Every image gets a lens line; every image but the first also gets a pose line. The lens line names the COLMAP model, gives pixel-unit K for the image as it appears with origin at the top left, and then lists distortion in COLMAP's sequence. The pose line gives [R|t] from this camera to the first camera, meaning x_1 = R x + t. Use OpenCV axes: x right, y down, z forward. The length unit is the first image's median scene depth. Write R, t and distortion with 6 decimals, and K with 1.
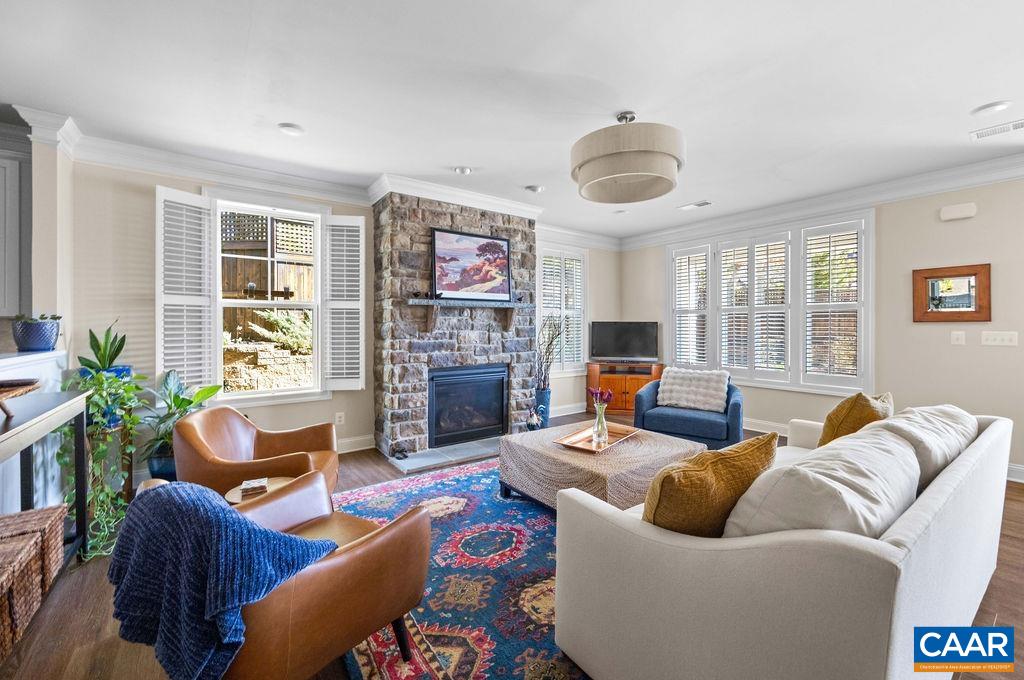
lens RADIAL K [[424.2, 0, 502.9], [0, 424.2, 340.8], [0, 0, 1]] dist [-0.010878, -0.000111]
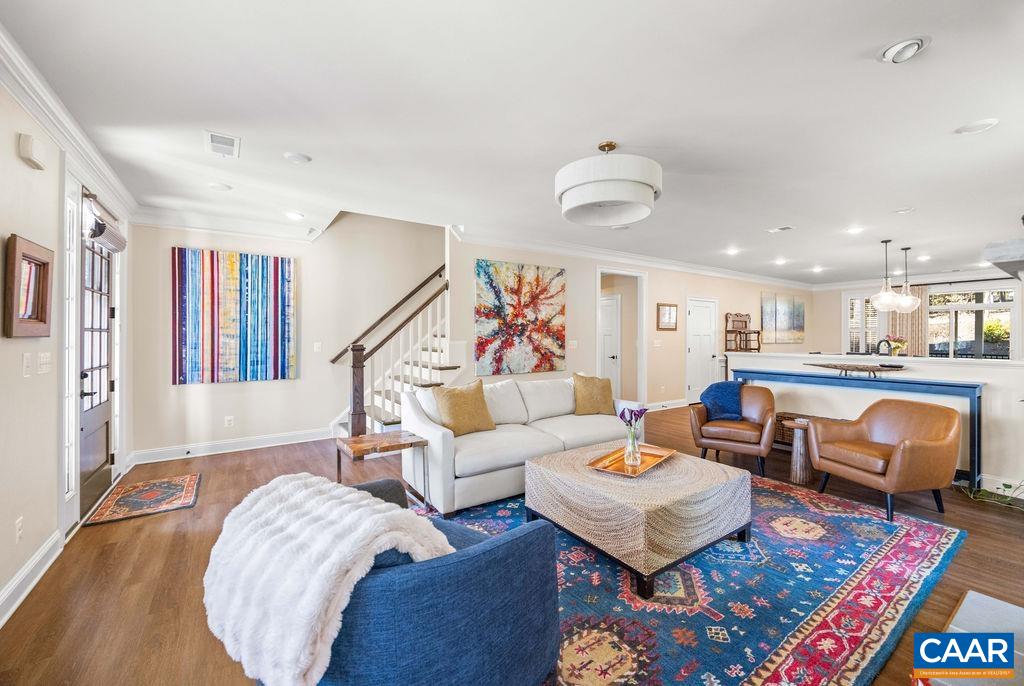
lens RADIAL K [[410.3, 0, 518.6], [0, 410.3, 340.4], [0, 0, 1]] dist [-0.000079, -0.000048]
pose [[-0.999717, 0.009552, 0.021787, 0.303311], [0.010071, 0.999666, 0.023820, -0.044937], [-0.021552, 0.024032, -0.999479, 1.253378]]
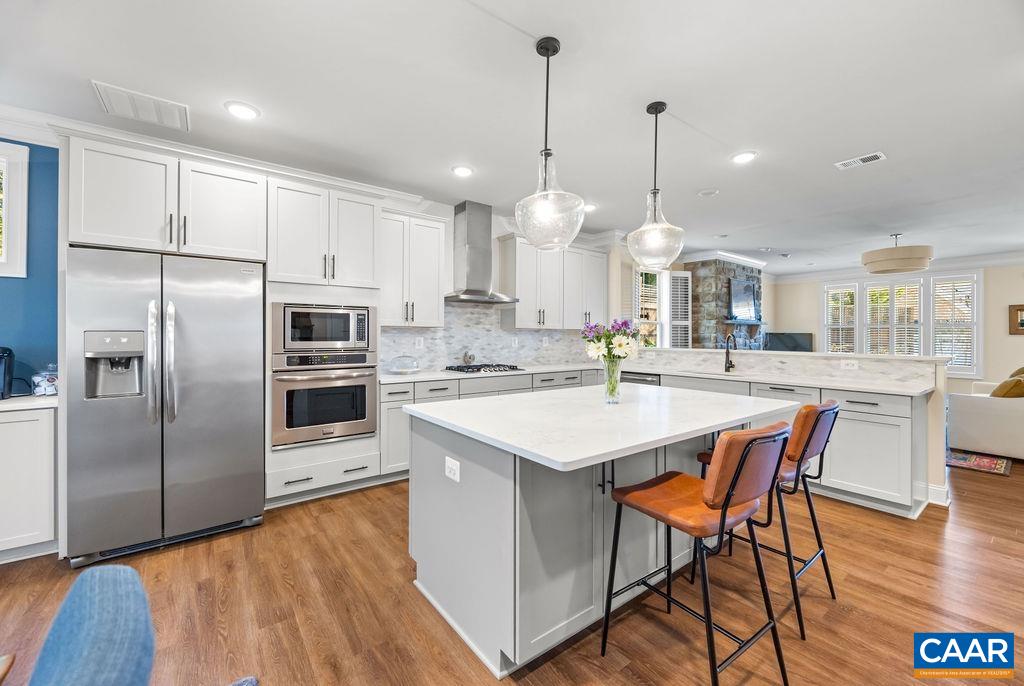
lens RADIAL K [[410.3, 0, 510.4], [0, 410.3, 342.0], [0, 0, 1]] dist [-0.000079, -0.000048]
pose [[0.999915, 0.009526, 0.008852, -1.014447], [-0.009357, 0.999777, -0.018924, 0.029197], [-0.009030, 0.018840, 0.999782, -0.613591]]
